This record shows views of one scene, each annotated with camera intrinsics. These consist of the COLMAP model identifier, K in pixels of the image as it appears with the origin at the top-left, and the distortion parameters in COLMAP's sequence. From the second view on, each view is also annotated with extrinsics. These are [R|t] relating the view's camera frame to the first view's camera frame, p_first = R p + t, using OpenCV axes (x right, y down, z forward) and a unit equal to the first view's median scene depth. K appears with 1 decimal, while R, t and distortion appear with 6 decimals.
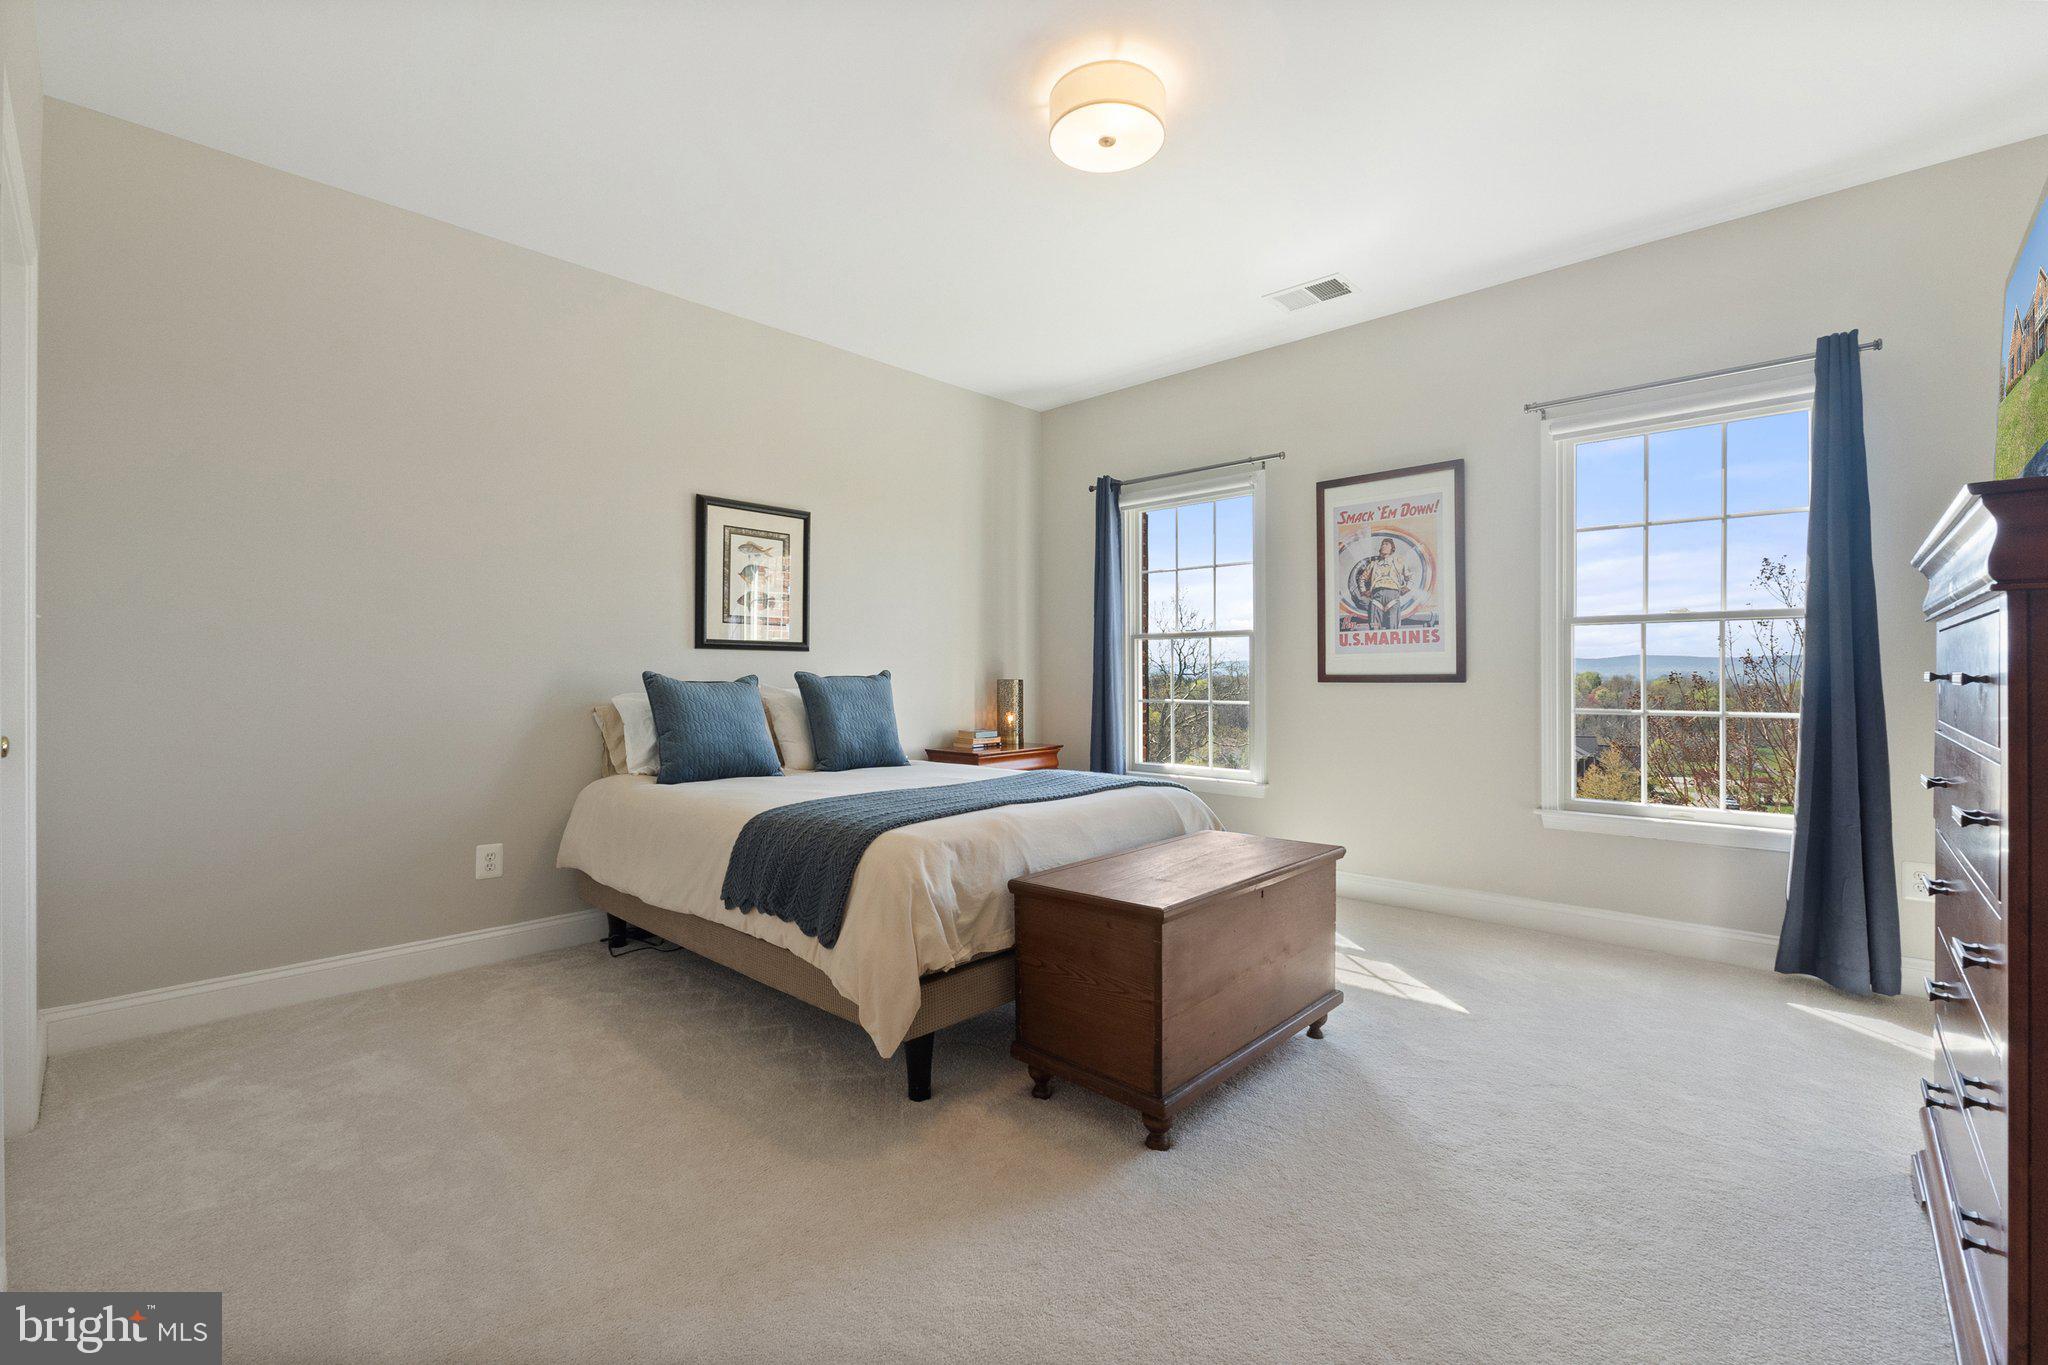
lens RADIAL K [[872.4, 0, 1039.7], [0, 872.4, 673.3], [0, 0, 1]] dist [-0.006039, -0.000390]
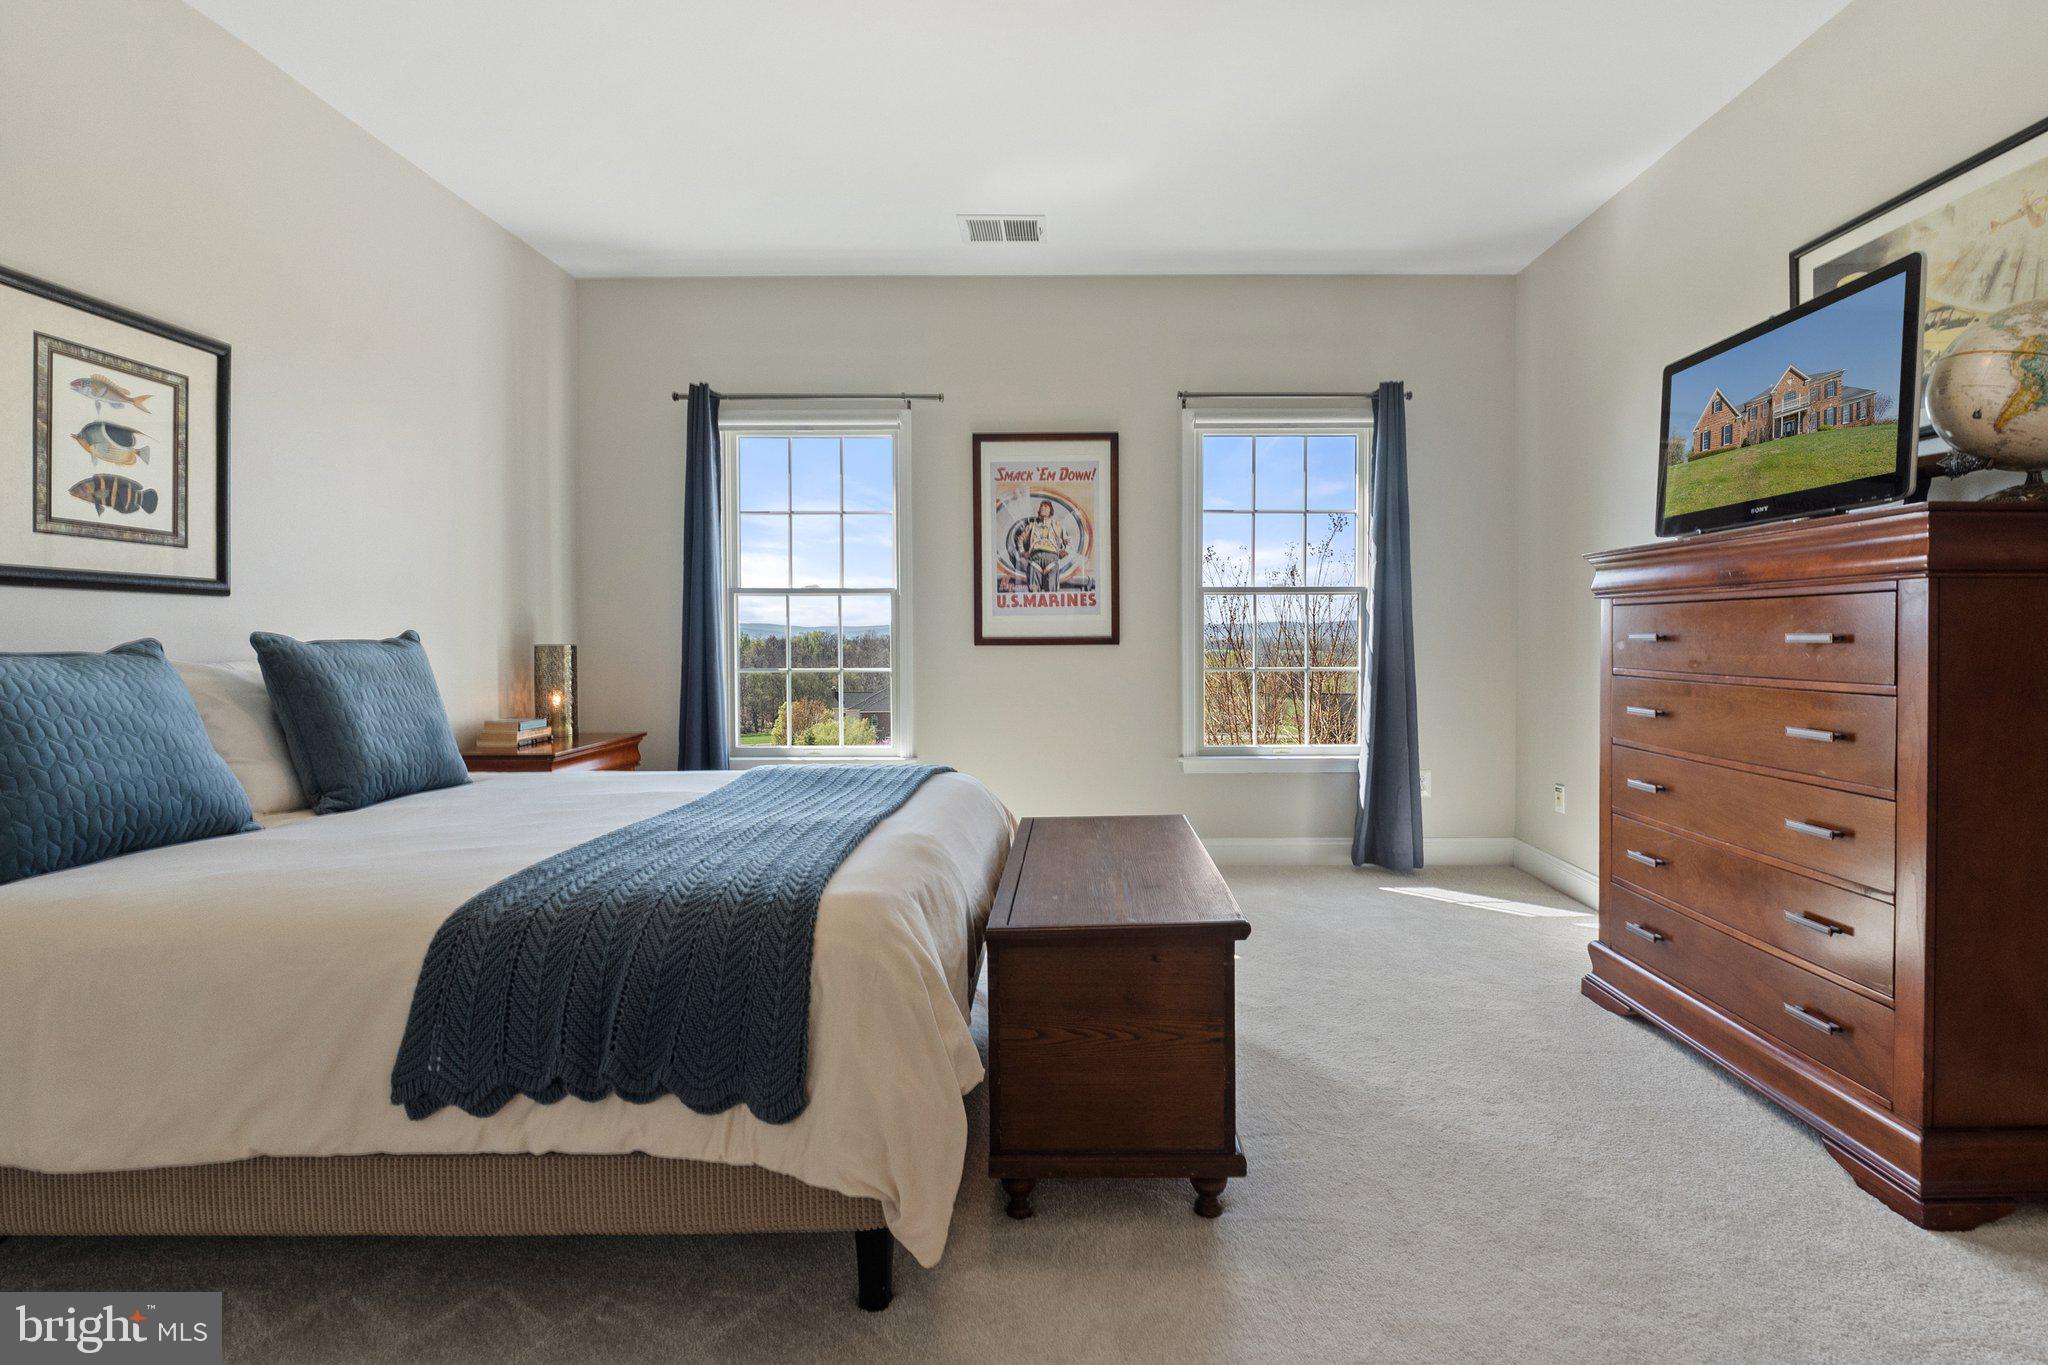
lens RADIAL K [[872.4, 0, 1040.1], [0, 872.4, 648.7], [0, 0, 1]] dist [-0.006039, -0.000390]
pose [[0.737122, -0.009888, 0.675688, -0.282103], [0.000536, 0.999901, 0.014048, 0.000429], [-0.675760, -0.009993, 0.737054, 0.269128]]
